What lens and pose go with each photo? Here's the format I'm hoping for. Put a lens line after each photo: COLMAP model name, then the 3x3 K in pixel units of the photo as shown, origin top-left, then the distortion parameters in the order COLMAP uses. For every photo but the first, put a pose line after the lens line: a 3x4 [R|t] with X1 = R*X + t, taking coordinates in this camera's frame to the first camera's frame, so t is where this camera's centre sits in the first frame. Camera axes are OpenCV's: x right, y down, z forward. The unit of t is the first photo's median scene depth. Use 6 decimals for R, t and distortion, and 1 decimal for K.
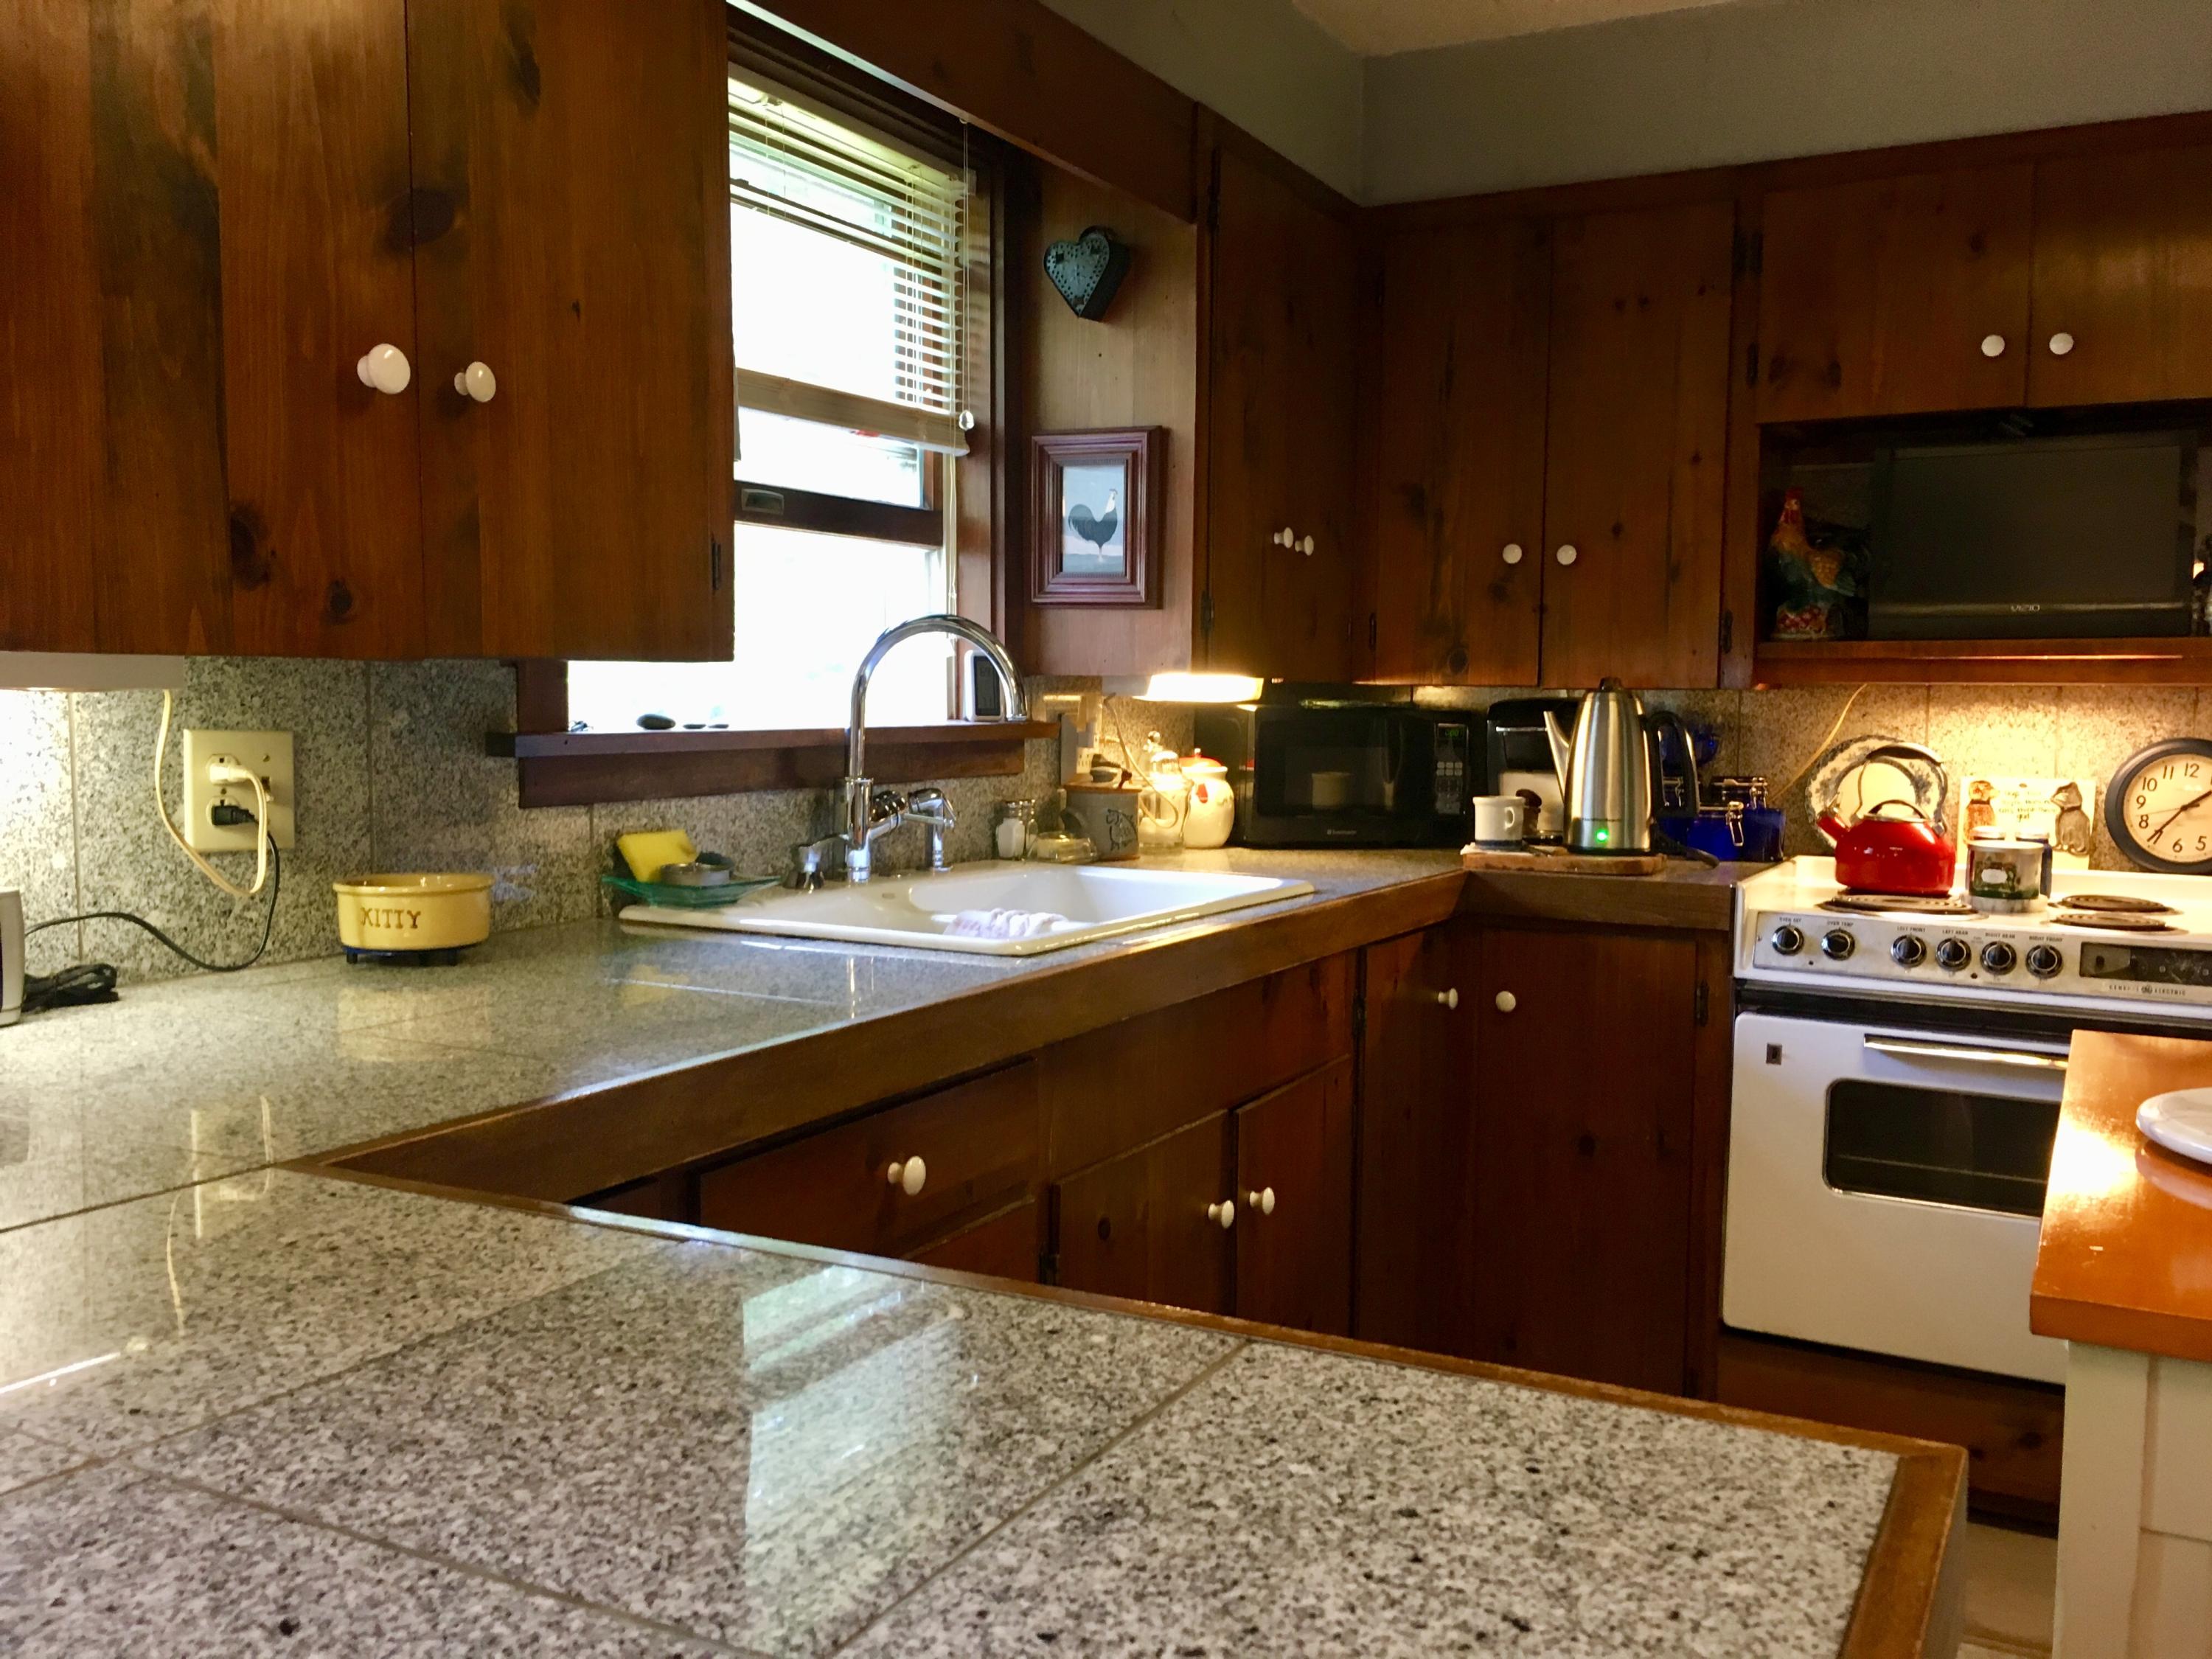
lens RADIAL K [[1882.1, 0, 1106.0], [0, 1882.1, 829.5], [0, 0, 1]] dist [0.002263, -0.001168]
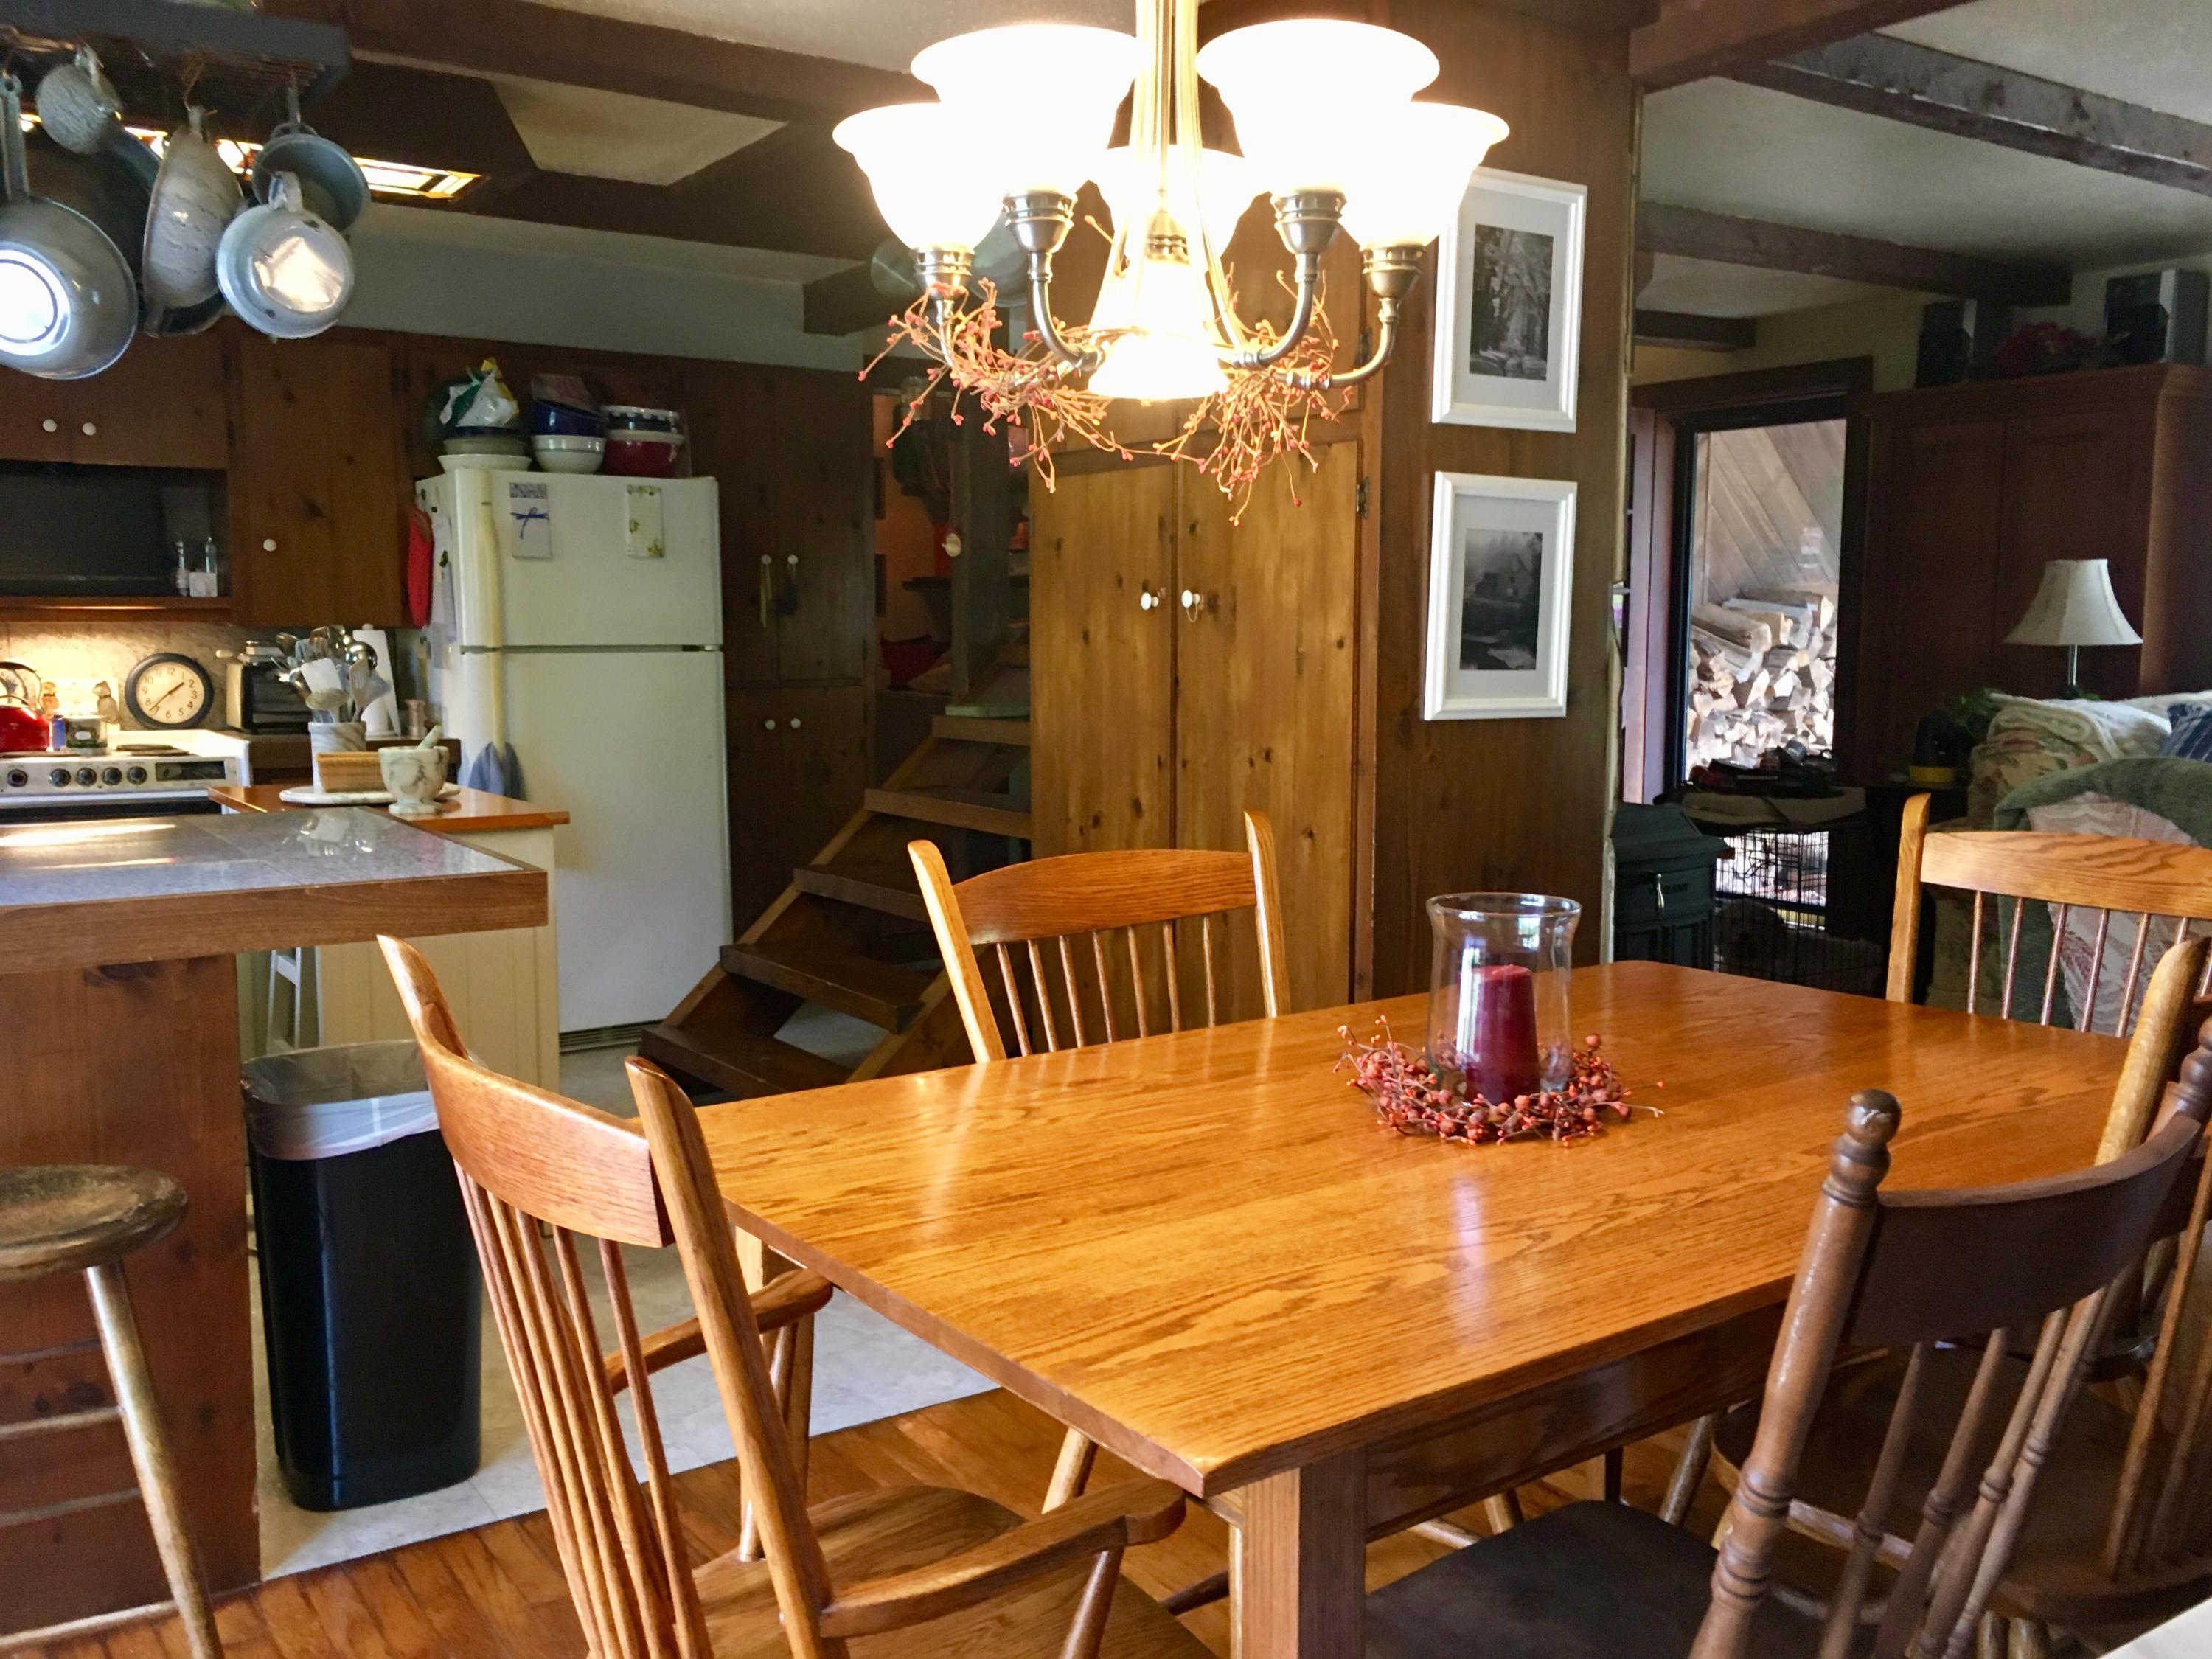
lens RADIAL K [[1882.1, 0, 1106.0], [0, 1882.1, 829.5], [0, 0, 1]] dist [0.002263, -0.001168]
pose [[0.442612, -0.104264, 0.890631, -0.715119], [0.065227, 0.994330, 0.083988, 0.028962], [-0.894338, 0.020919, 0.446903, -0.660487]]
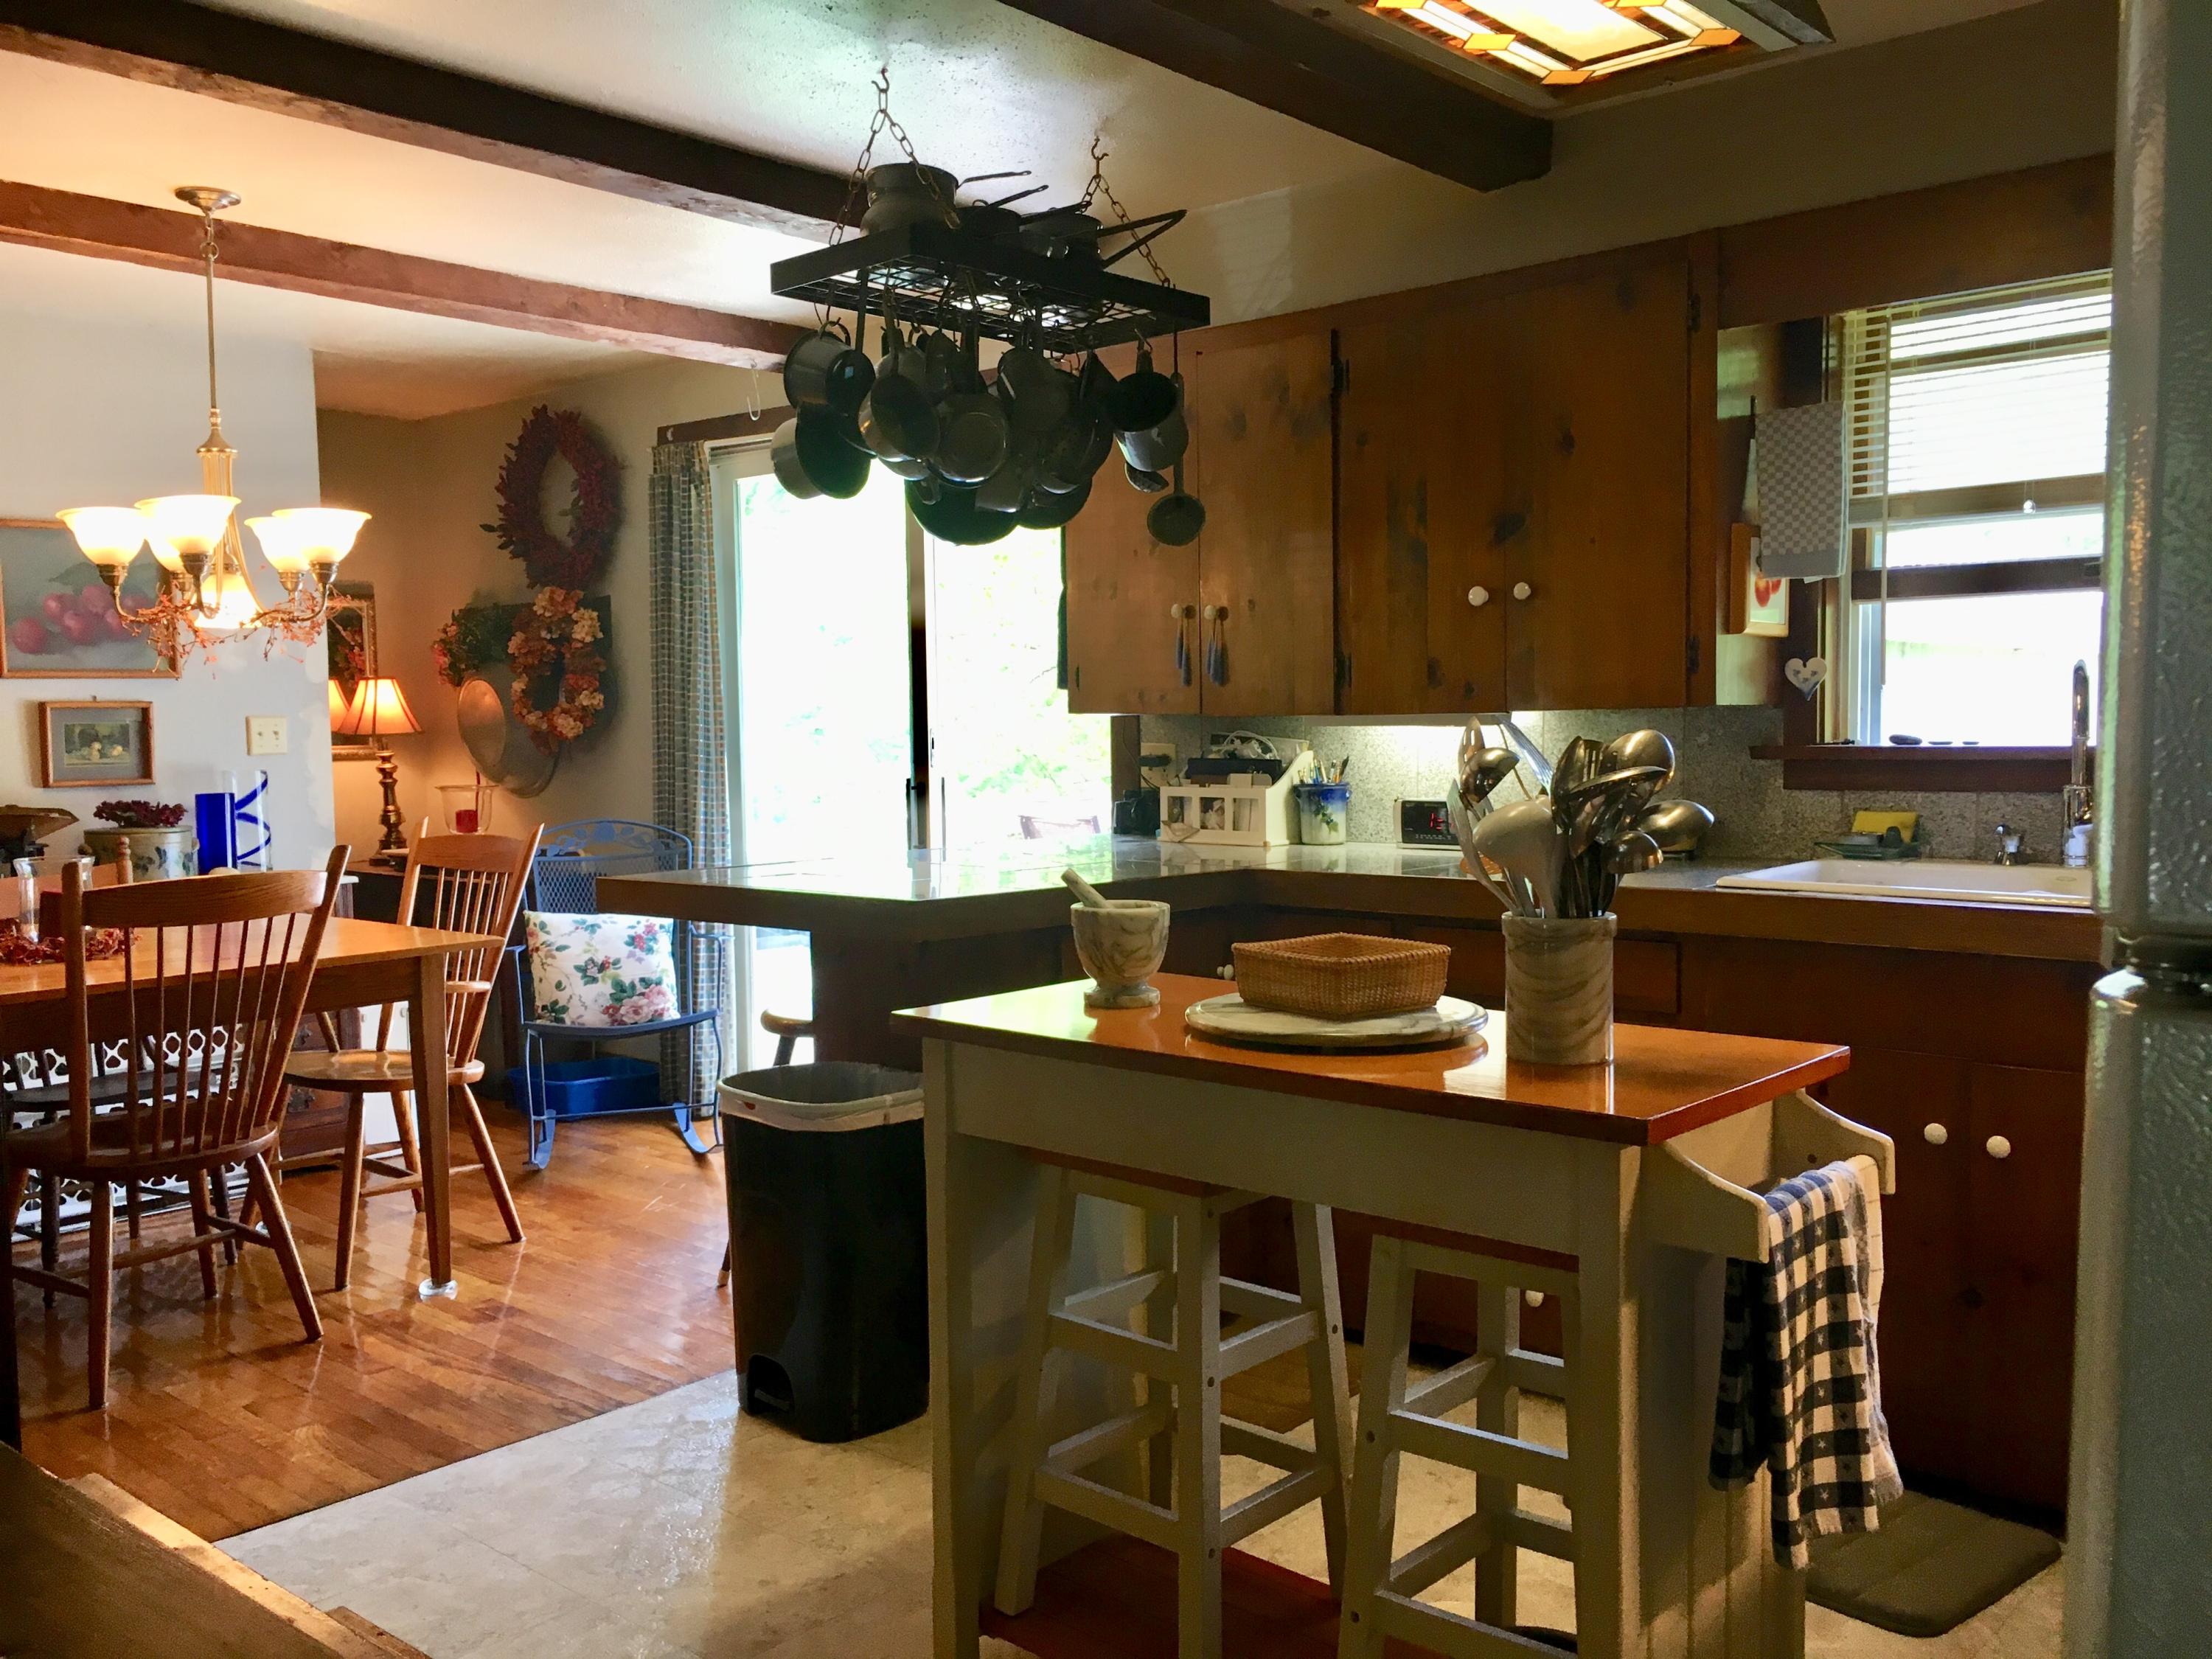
lens RADIAL K [[1882.1, 0, 1106.0], [0, 1882.1, 829.5], [0, 0, 1]] dist [0.002263, -0.001168]
pose [[-0.235853, 0.051865, -0.970404, 0.974244], [-0.055013, 0.996261, 0.066618, -0.035538], [0.970230, 0.069097, -0.232118, 0.511687]]
